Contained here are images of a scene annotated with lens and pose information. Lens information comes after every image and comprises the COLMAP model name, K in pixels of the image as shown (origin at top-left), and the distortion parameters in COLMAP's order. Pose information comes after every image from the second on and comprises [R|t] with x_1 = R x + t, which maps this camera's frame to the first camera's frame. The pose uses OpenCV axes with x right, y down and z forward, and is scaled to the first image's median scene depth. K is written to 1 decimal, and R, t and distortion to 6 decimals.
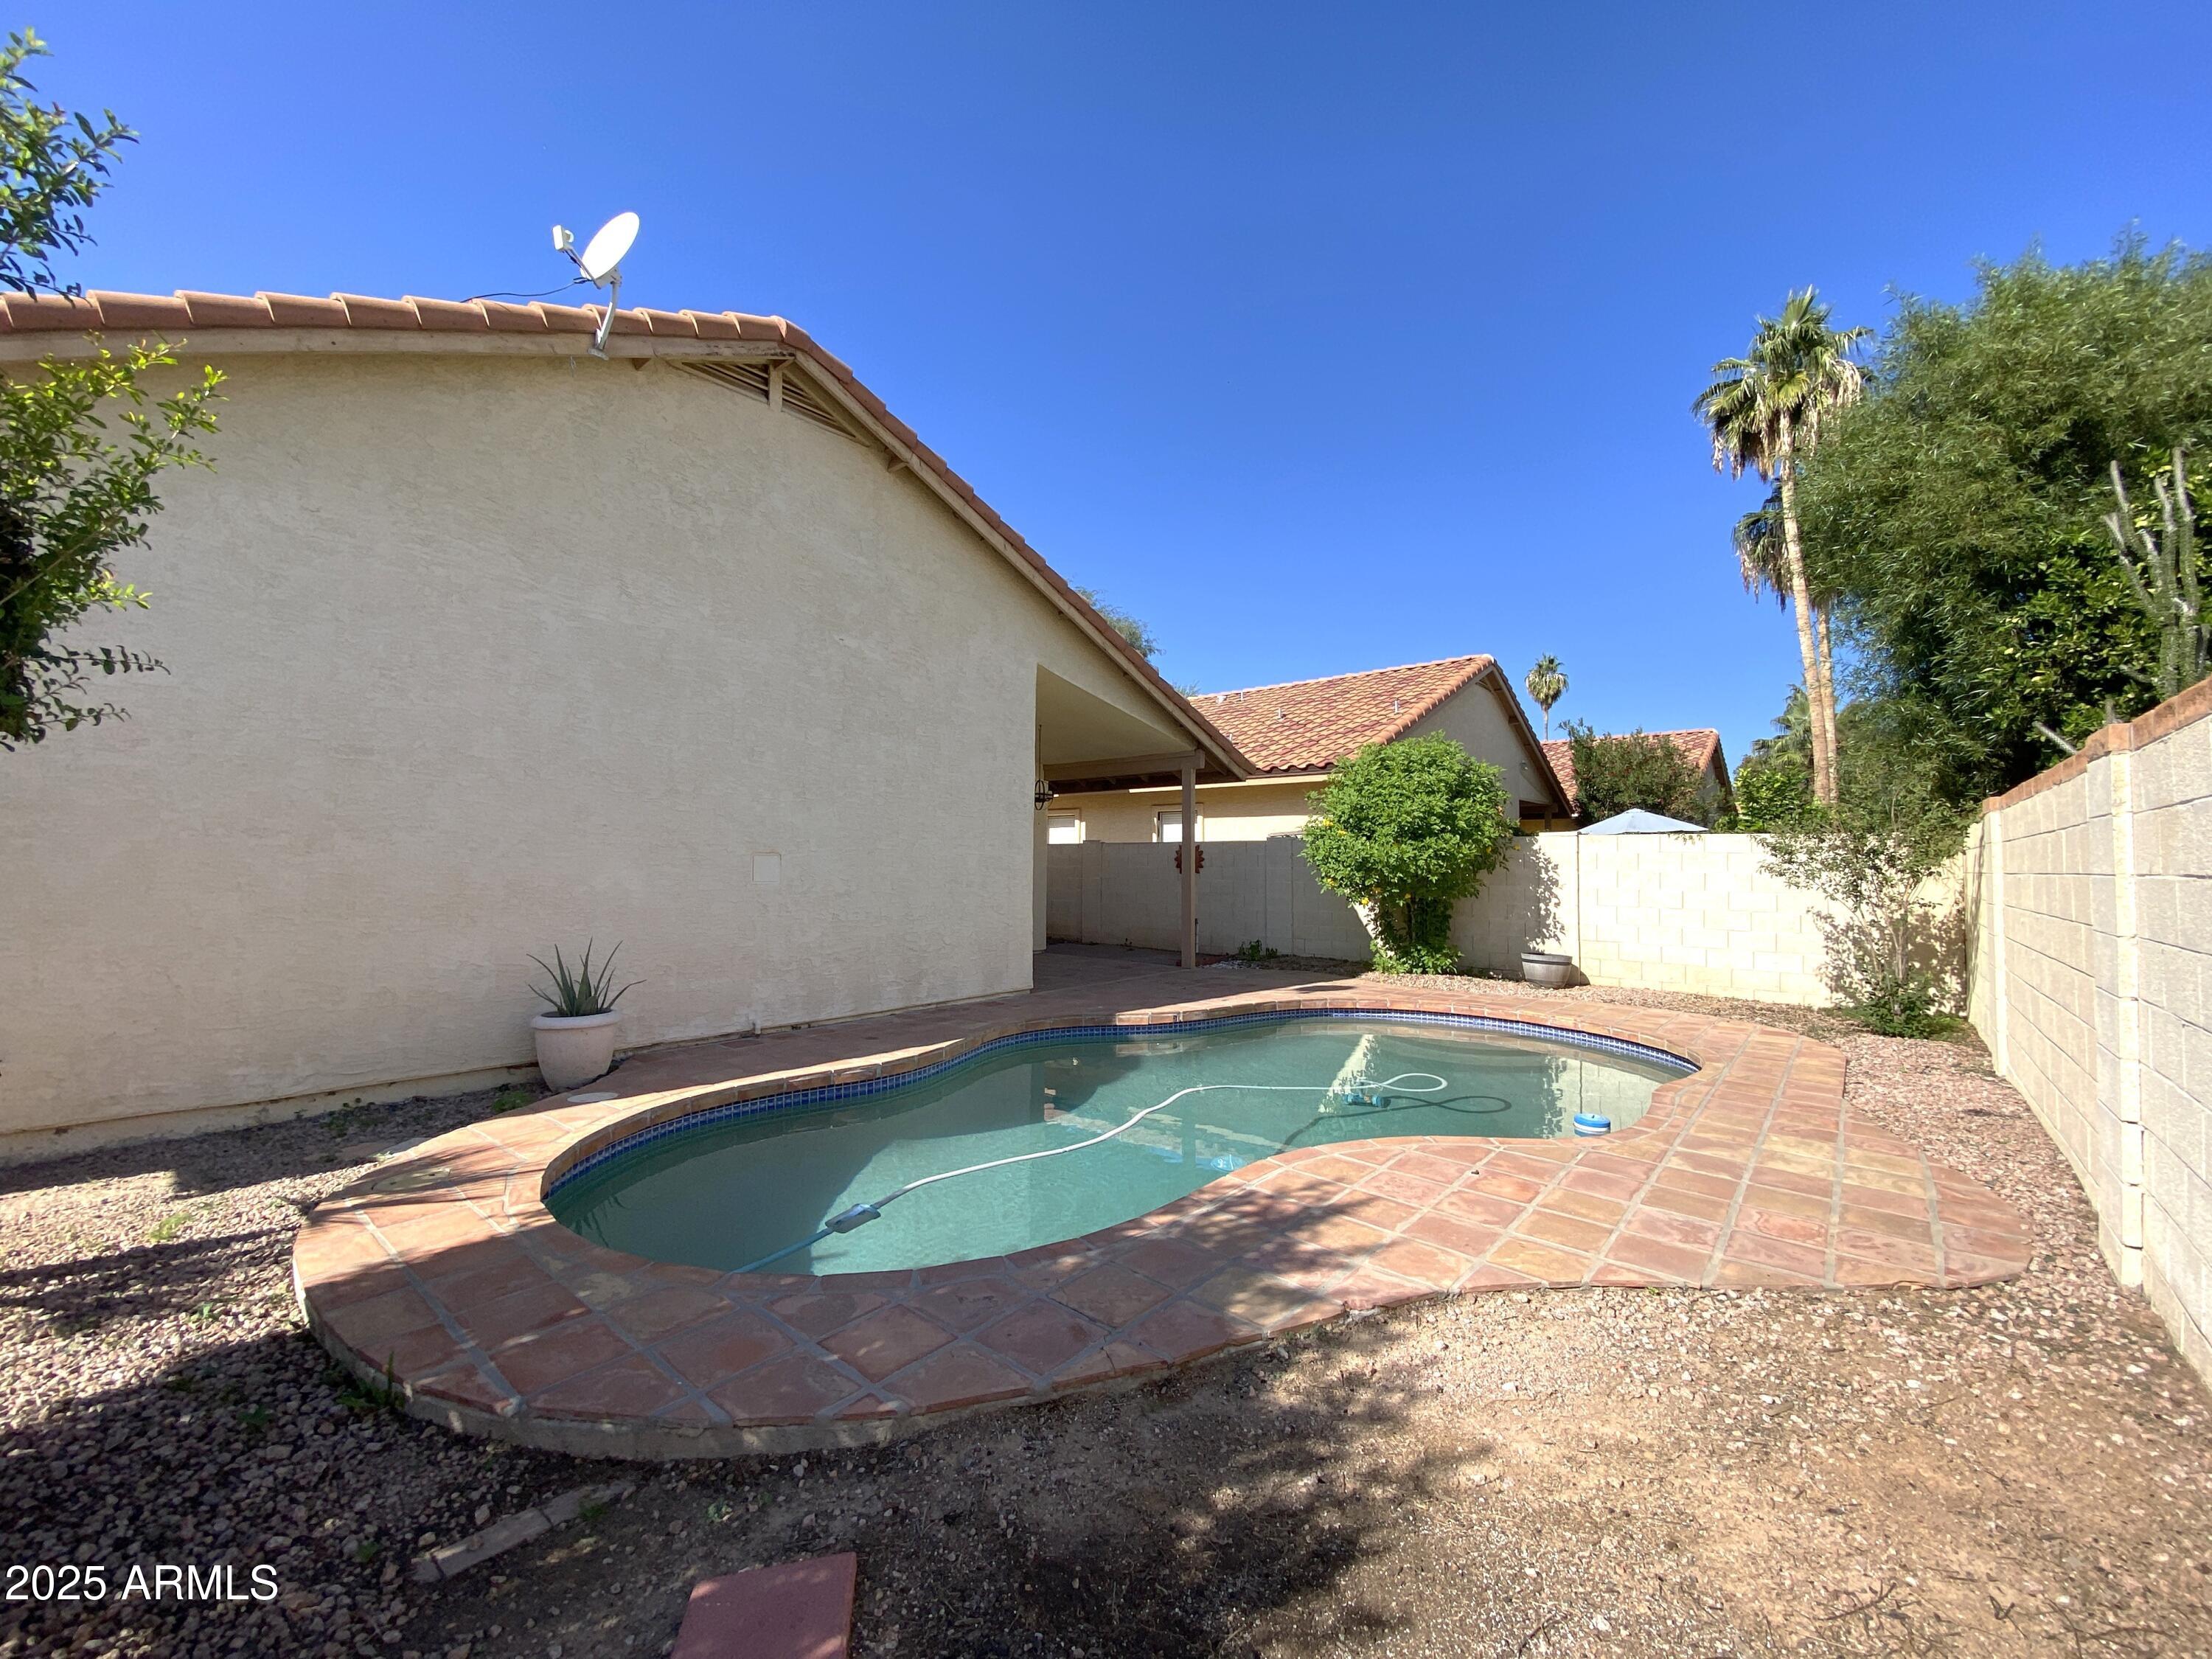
lens RADIAL K [[893.0, 0, 1106.0], [0, 893.0, 829.5], [0, 0, 1]] dist [0.032580, -0.032485]
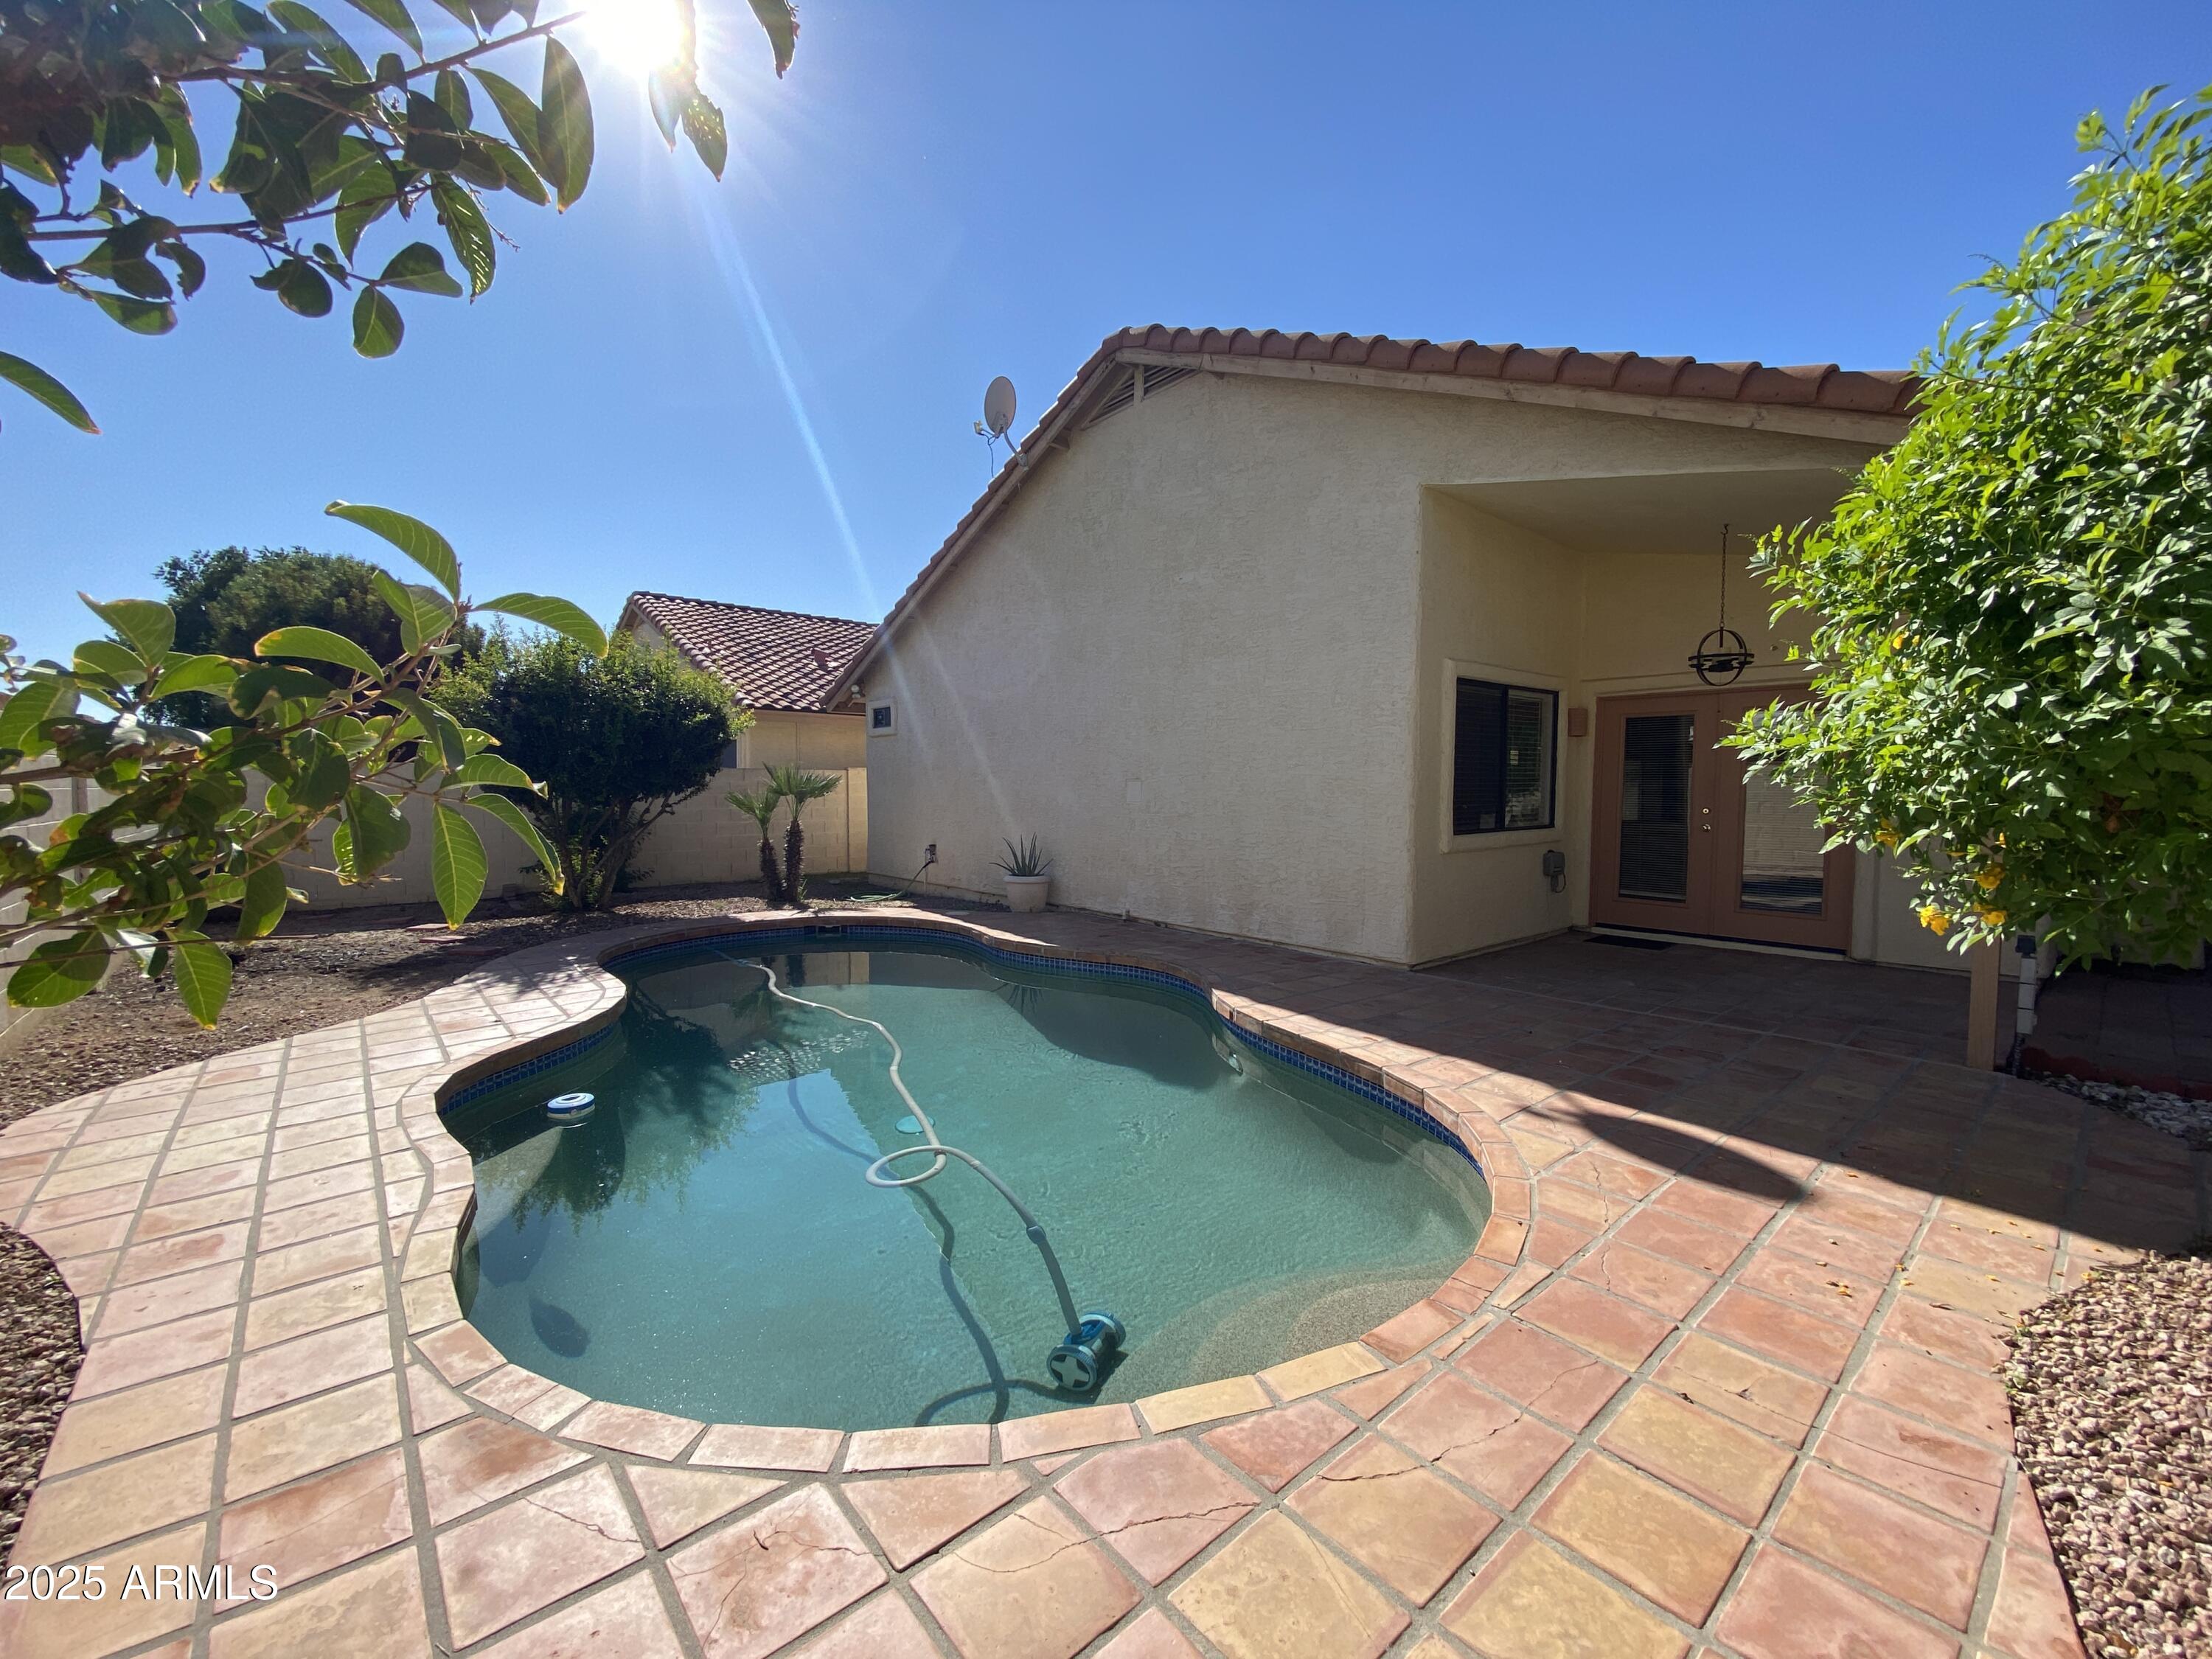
lens RADIAL K [[893.0, 0, 1106.0], [0, 893.0, 829.5], [0, 0, 1]] dist [0.032580, -0.032485]
pose [[-0.182592, 0.052111, -0.981807, 0.813346], [0.048282, 0.997865, 0.043984, 0.037553], [0.982003, -0.039373, -0.184718, 1.130369]]
